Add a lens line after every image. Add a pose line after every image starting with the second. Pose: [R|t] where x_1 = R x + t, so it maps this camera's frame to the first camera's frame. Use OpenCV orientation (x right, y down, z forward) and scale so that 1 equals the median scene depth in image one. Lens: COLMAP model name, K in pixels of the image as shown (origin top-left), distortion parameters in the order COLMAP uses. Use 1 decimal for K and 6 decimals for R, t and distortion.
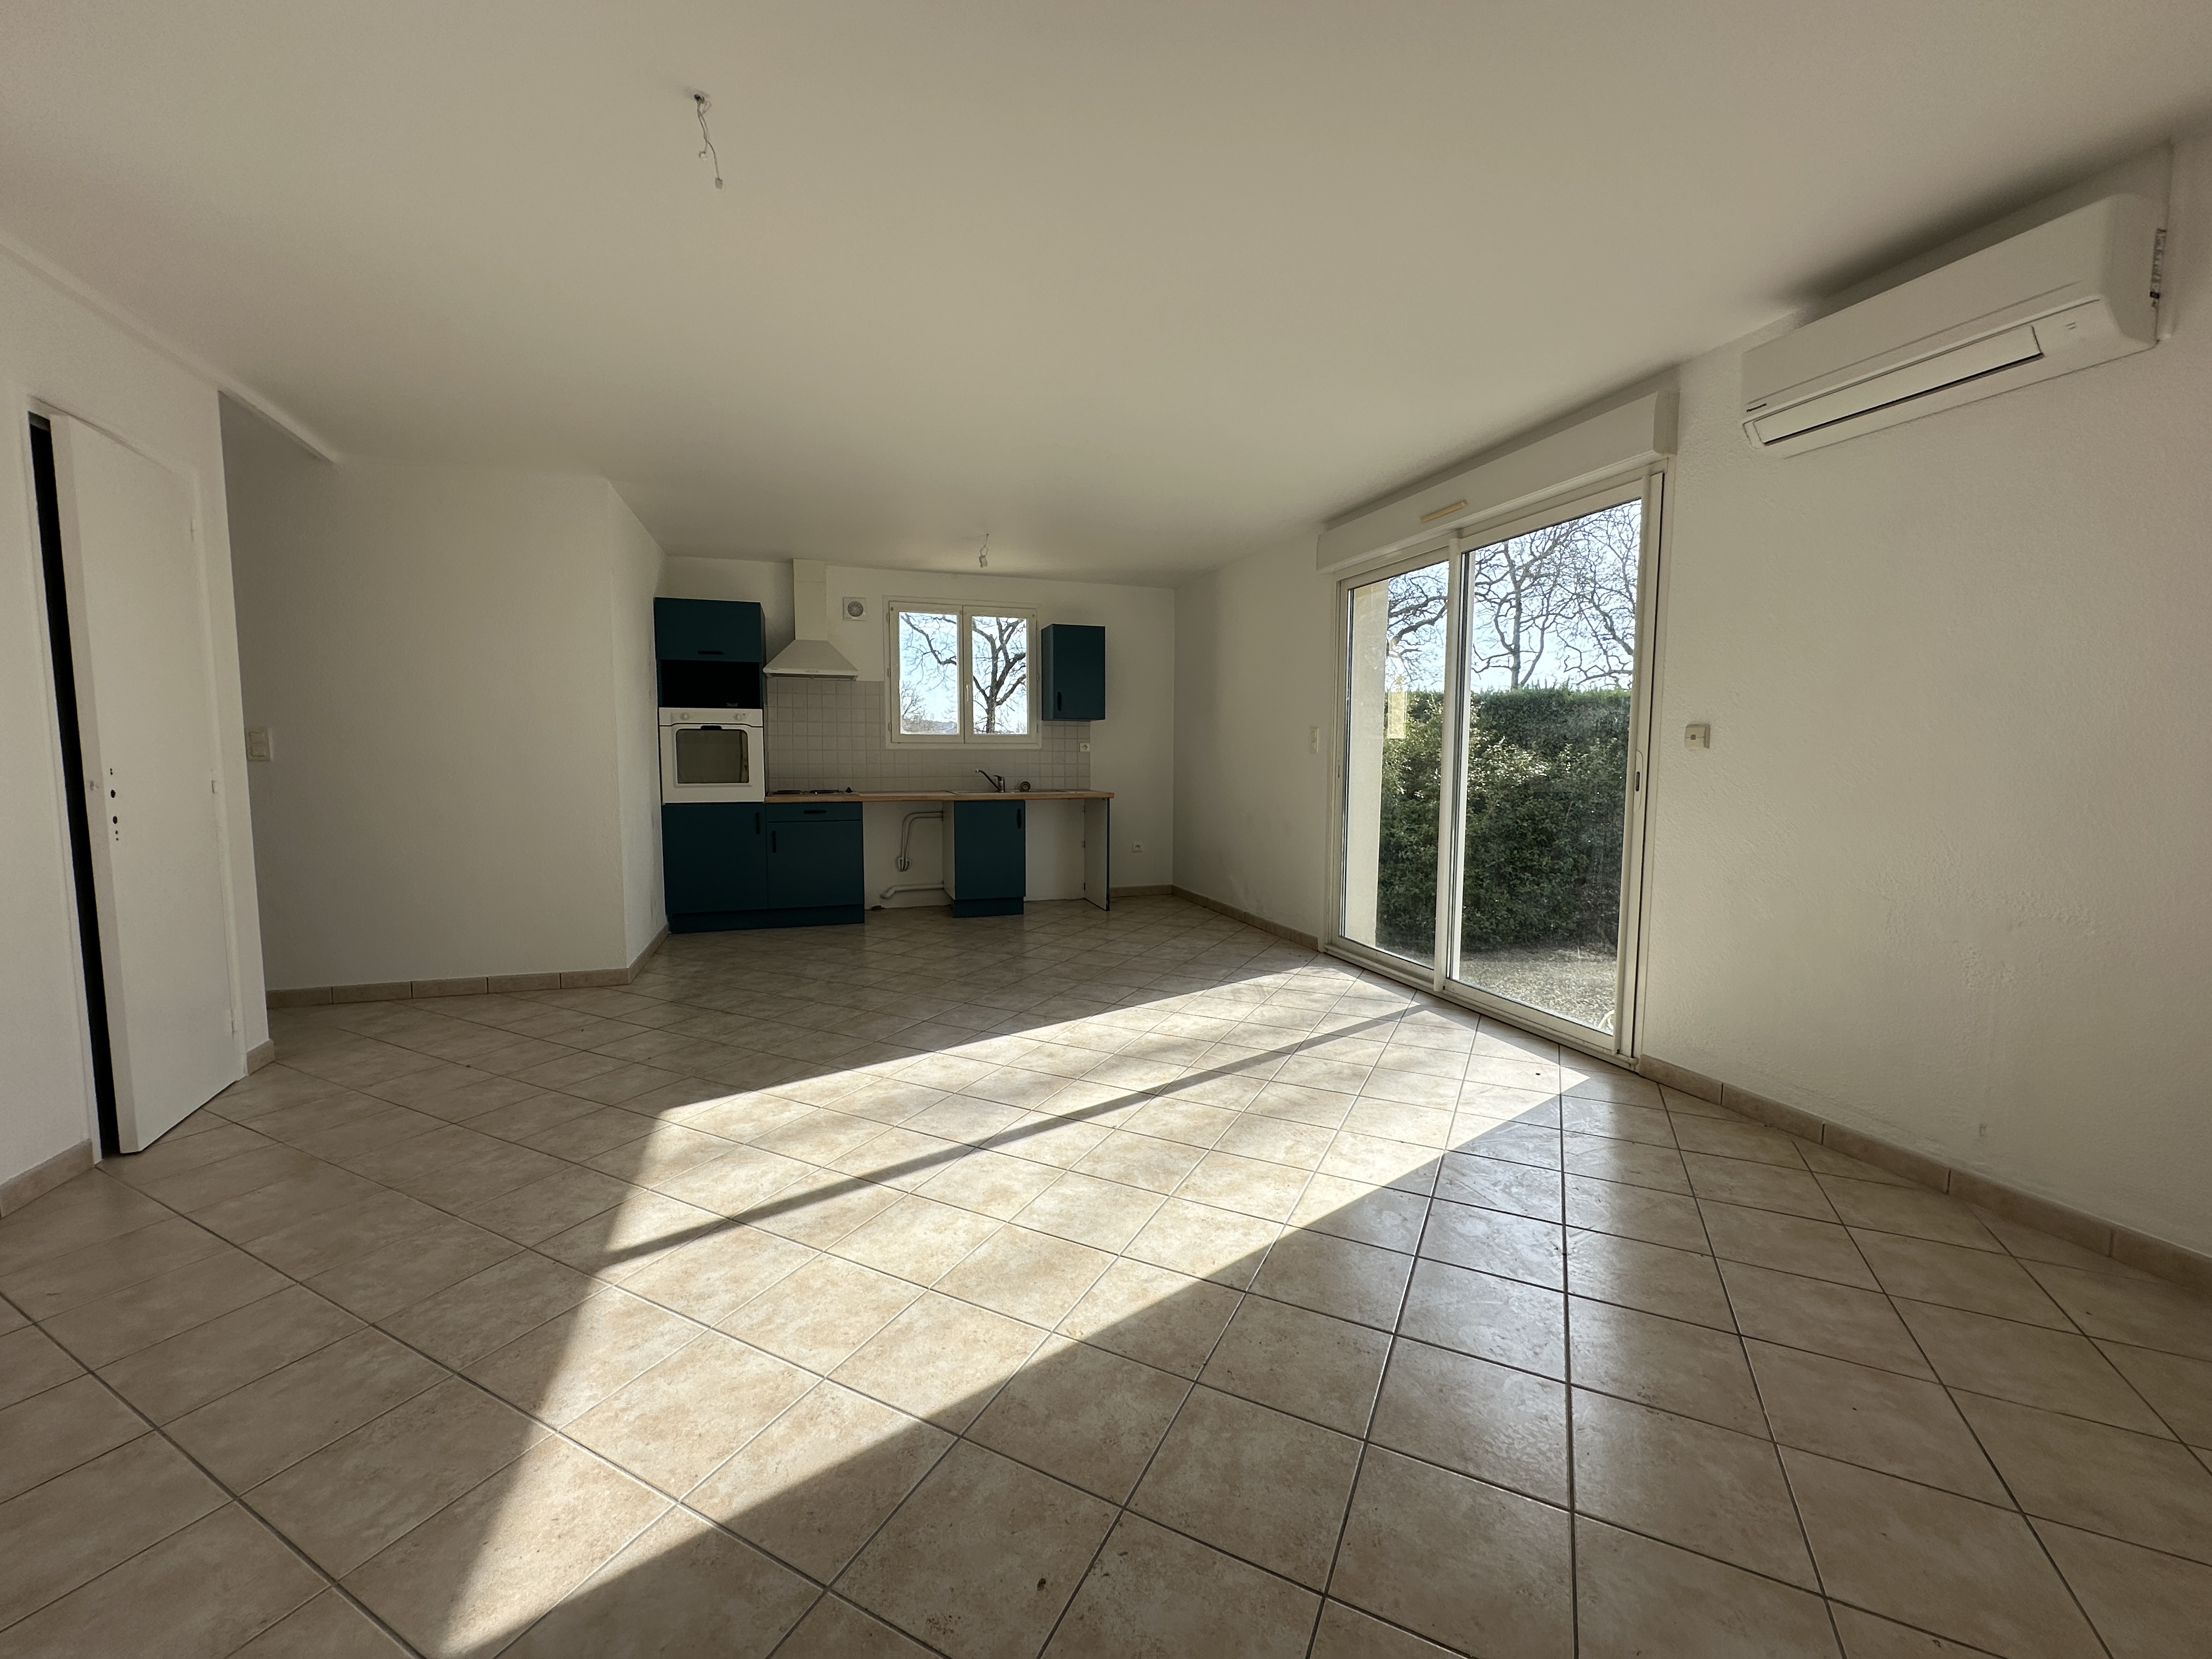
lens RADIAL K [[880.5, 0, 1103.0], [0, 880.5, 830.6], [0, 0, 1]] dist [-0.000637, -0.000495]
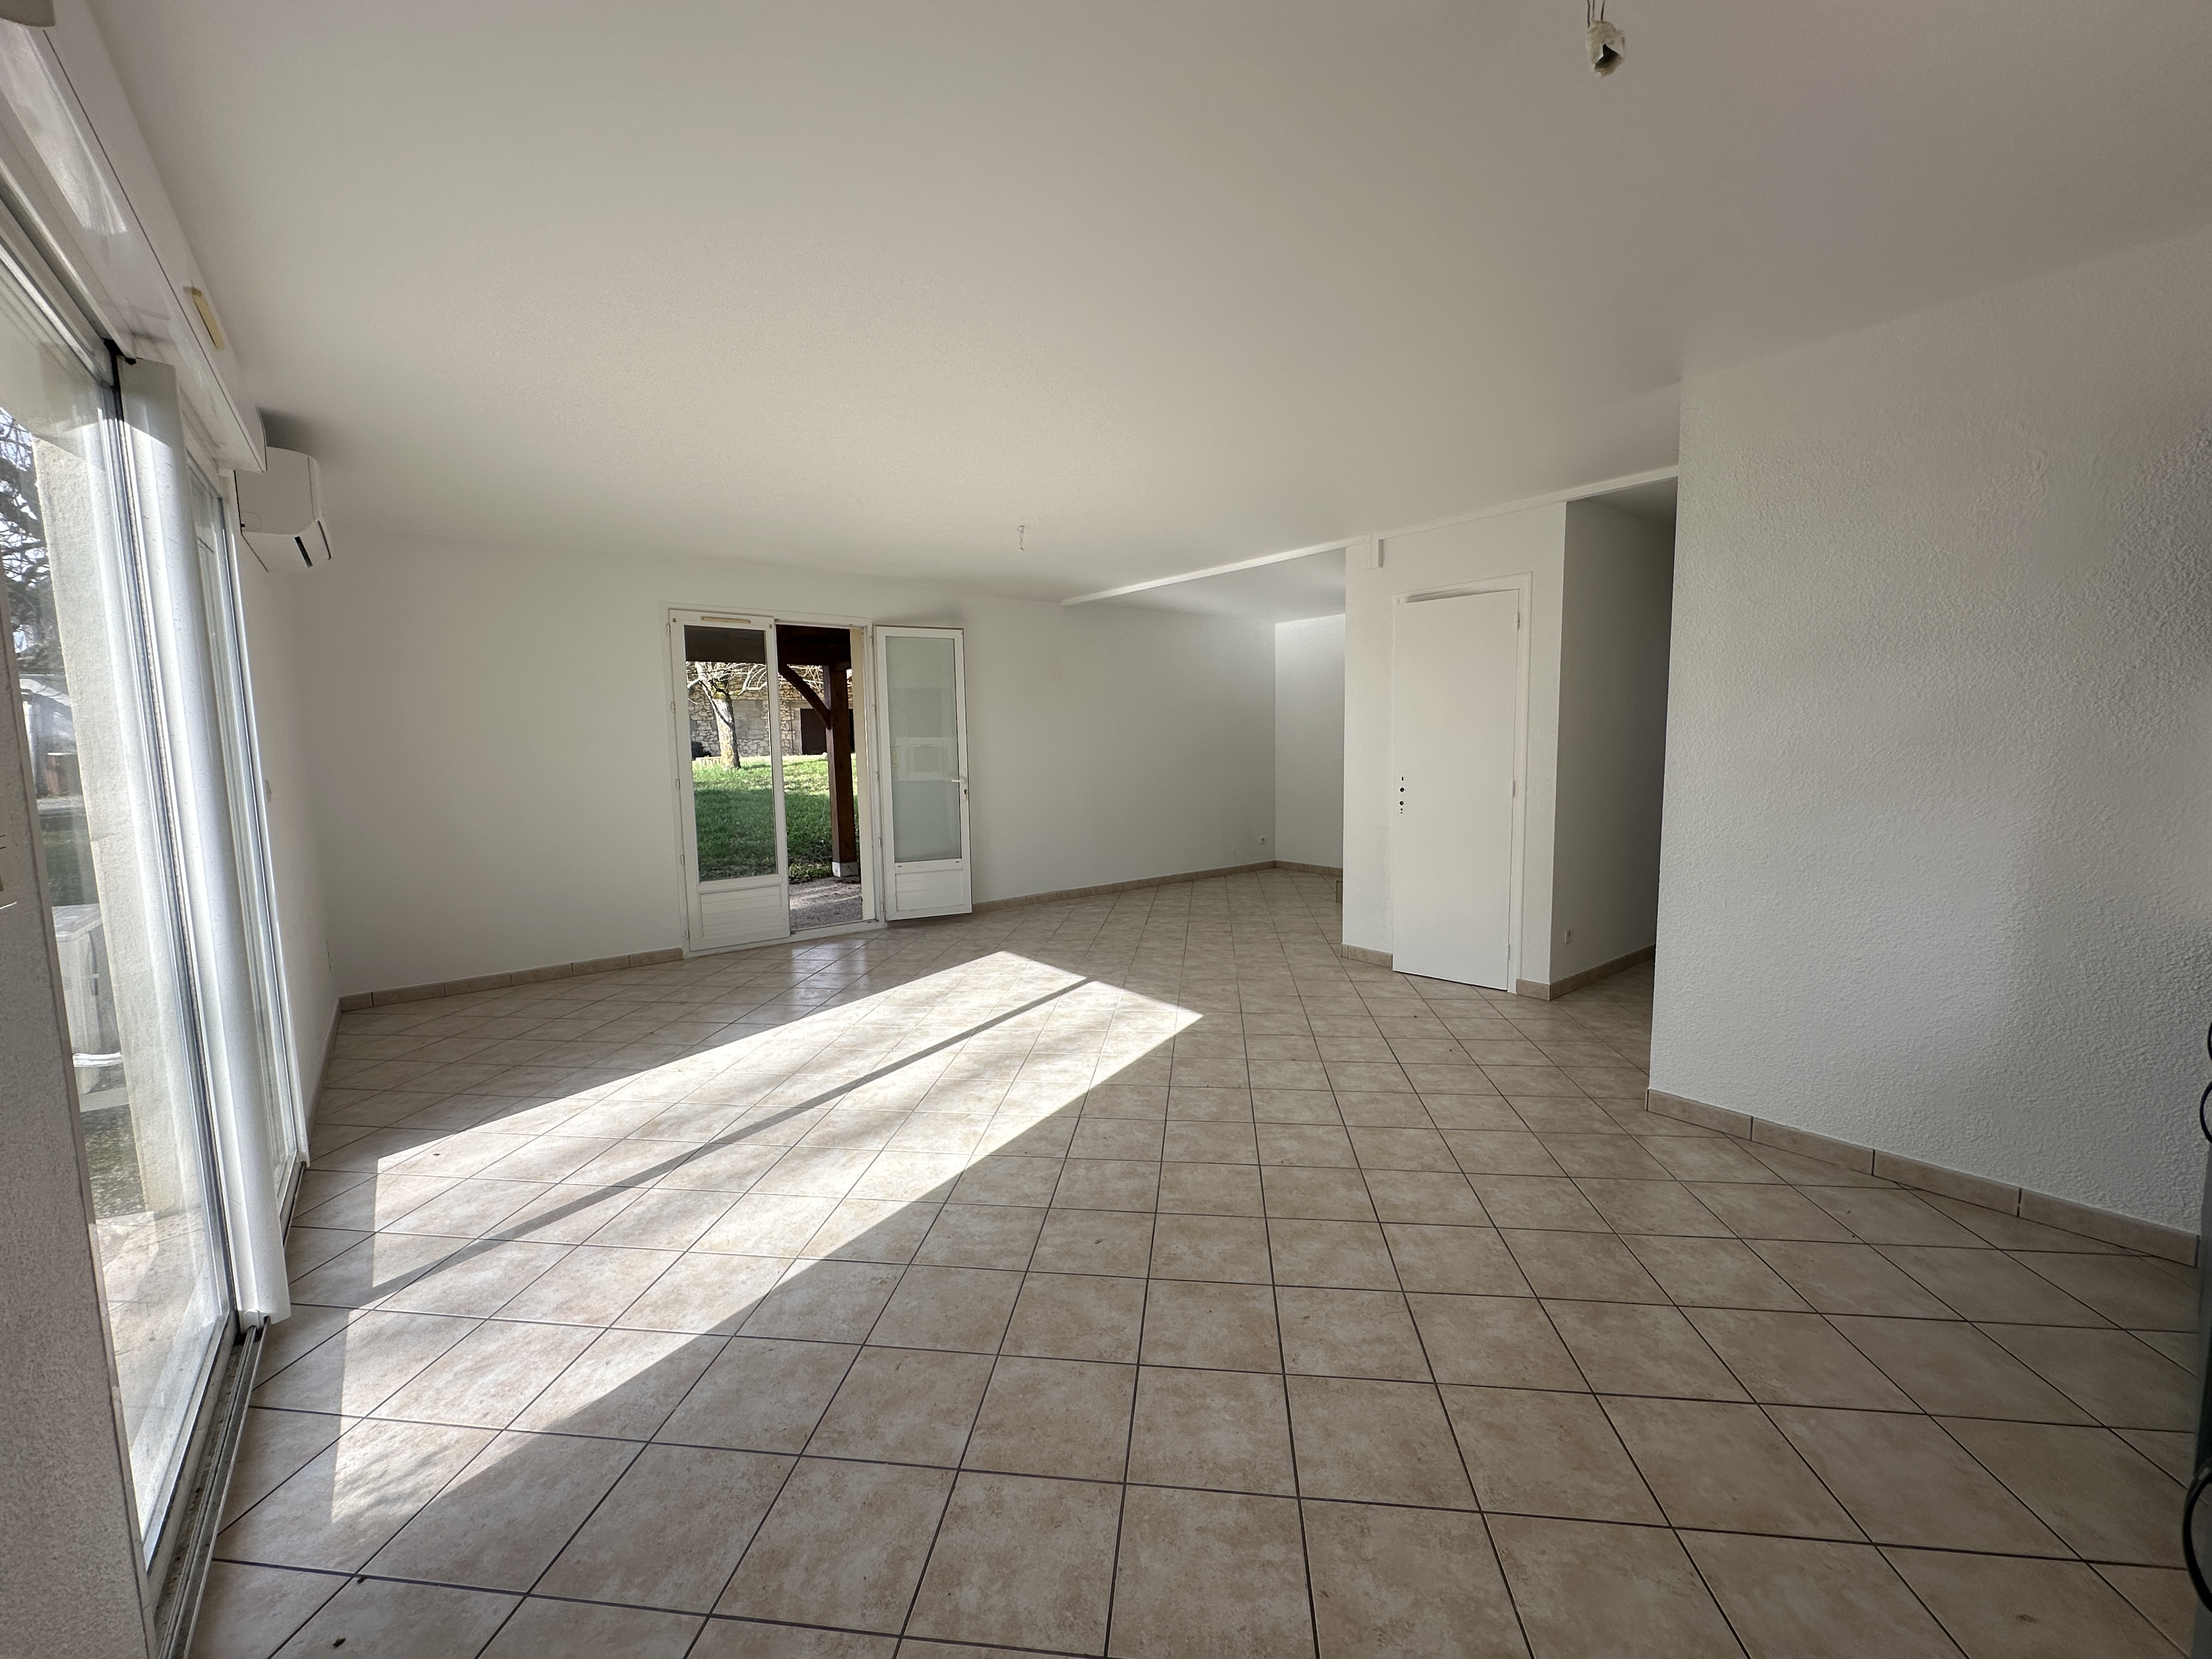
lens RADIAL K [[880.5, 0, 1098.3], [0, 880.5, 834.1], [0, 0, 1]] dist [-0.000637, -0.000495]
pose [[-0.941340, 0.048912, -0.333896, 0.118936], [-0.014575, 0.982624, 0.185032, -0.200399], [0.337145, 0.179044, -0.924271, 1.754622]]
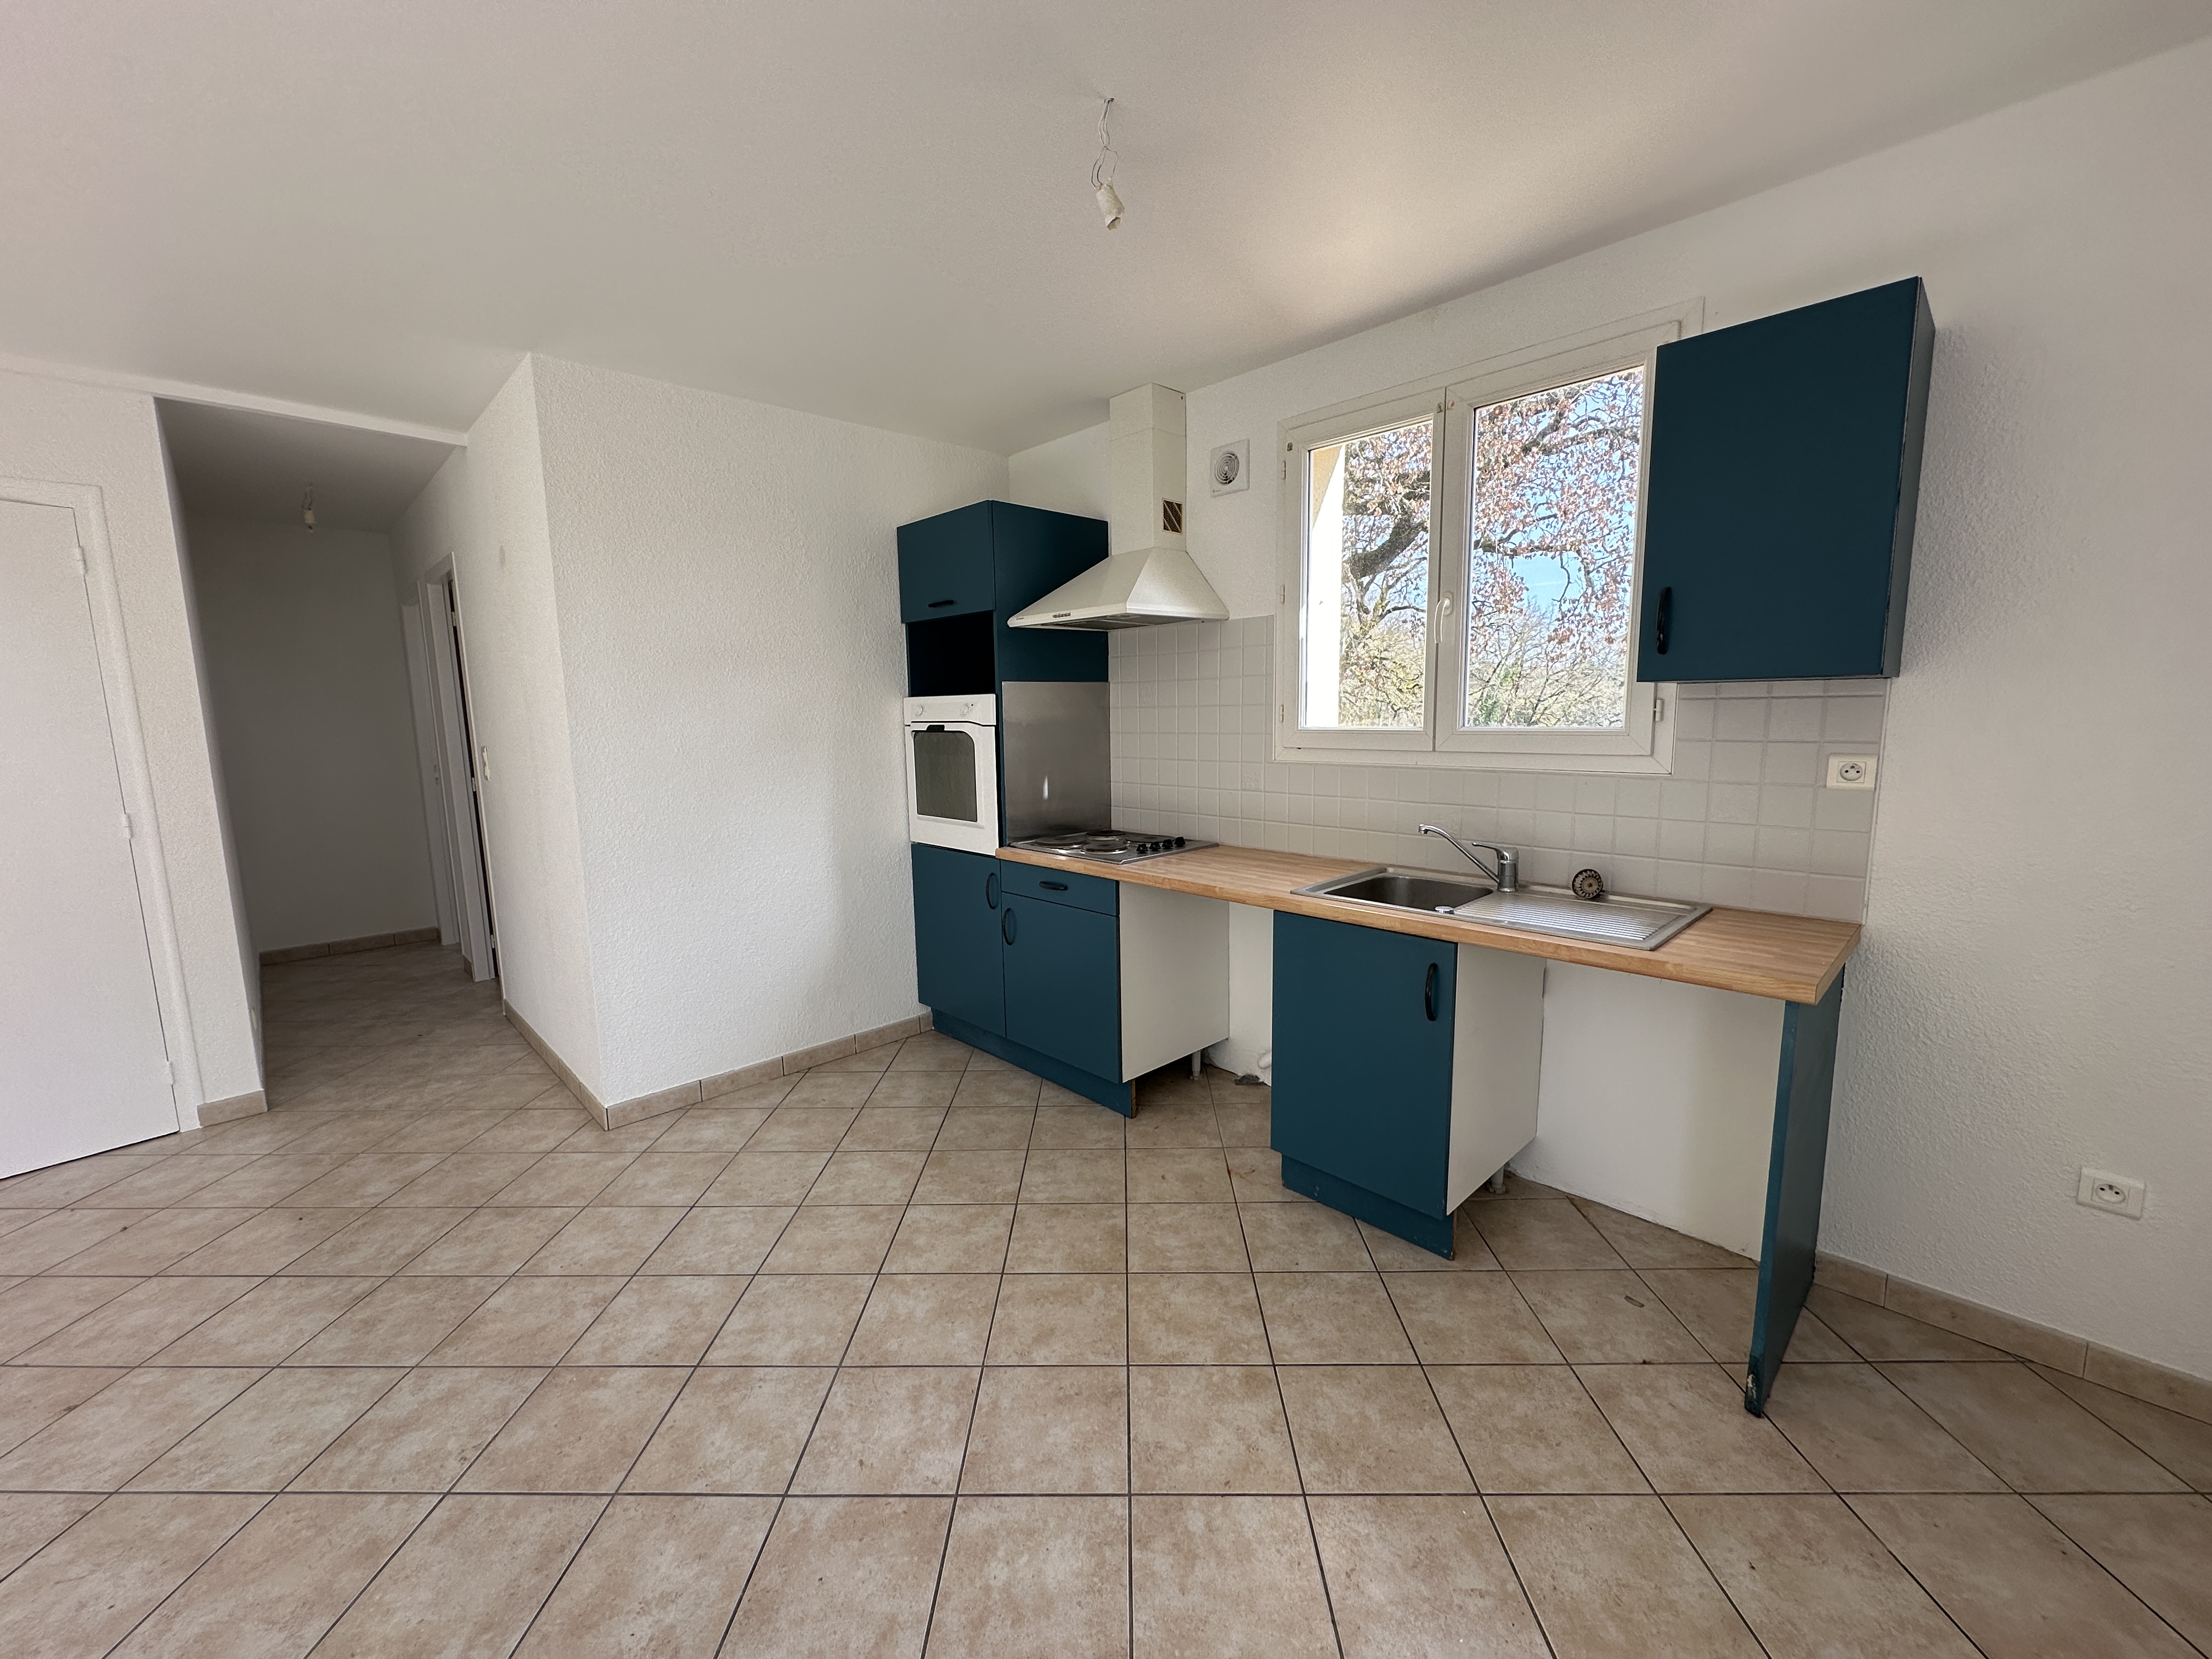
lens RADIAL K [[880.5, 0, 1107.7], [0, 880.5, 830.3], [0, 0, 1]] dist [-0.000637, -0.000495]
pose [[0.433576, 0.114333, -0.893834, 0.240674], [-0.058808, 0.993394, 0.098542, -0.170116], [0.899196, 0.009839, 0.437436, 1.255836]]
